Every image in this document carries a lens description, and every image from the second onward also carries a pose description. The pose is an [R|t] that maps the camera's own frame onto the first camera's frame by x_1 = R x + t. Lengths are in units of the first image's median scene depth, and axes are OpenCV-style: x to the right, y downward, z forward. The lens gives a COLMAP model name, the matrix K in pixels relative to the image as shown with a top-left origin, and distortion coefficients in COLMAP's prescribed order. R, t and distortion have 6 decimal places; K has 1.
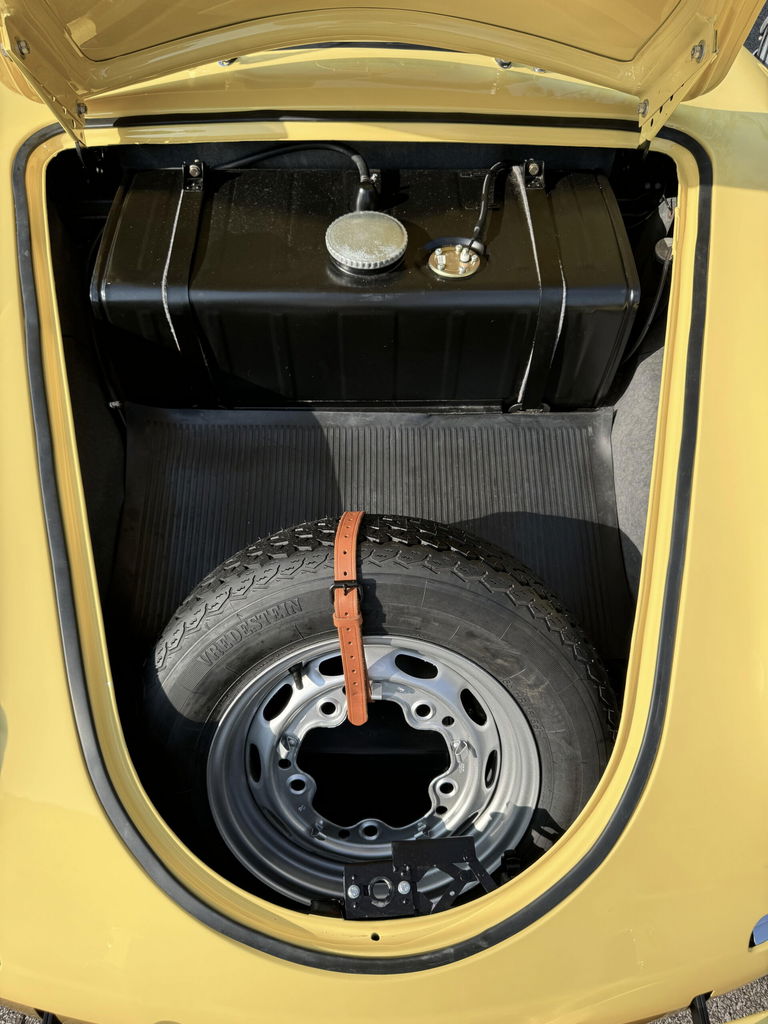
lens RADIAL K [[717.6, 0, 377.1], [0, 717.6, 519.2], [0, 0, 1]] dist [0.038430, -0.059485]
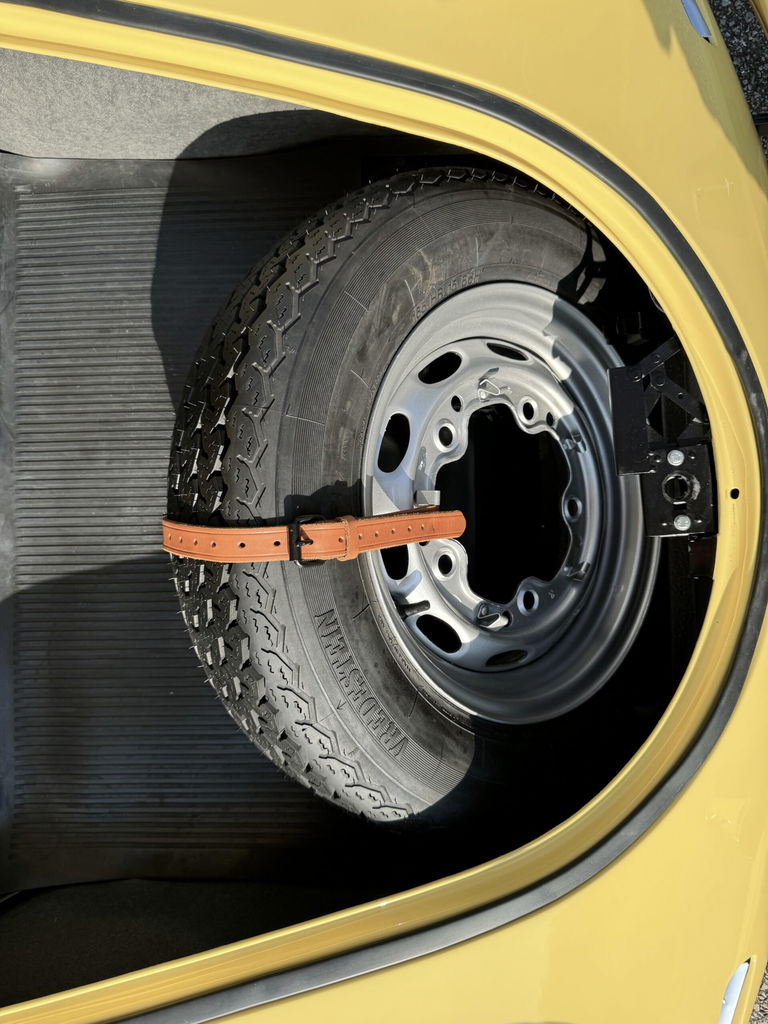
lens RADIAL K [[717.6, 0, 384.2], [0, 717.6, 507.2], [0, 0, 1]] dist [0.038430, -0.059485]
pose [[-0.016211, -0.999623, 0.022146, -0.024764], [0.941692, -0.007820, 0.336385, -0.041184], [-0.336085, 0.026308, 0.941464, 0.334670]]
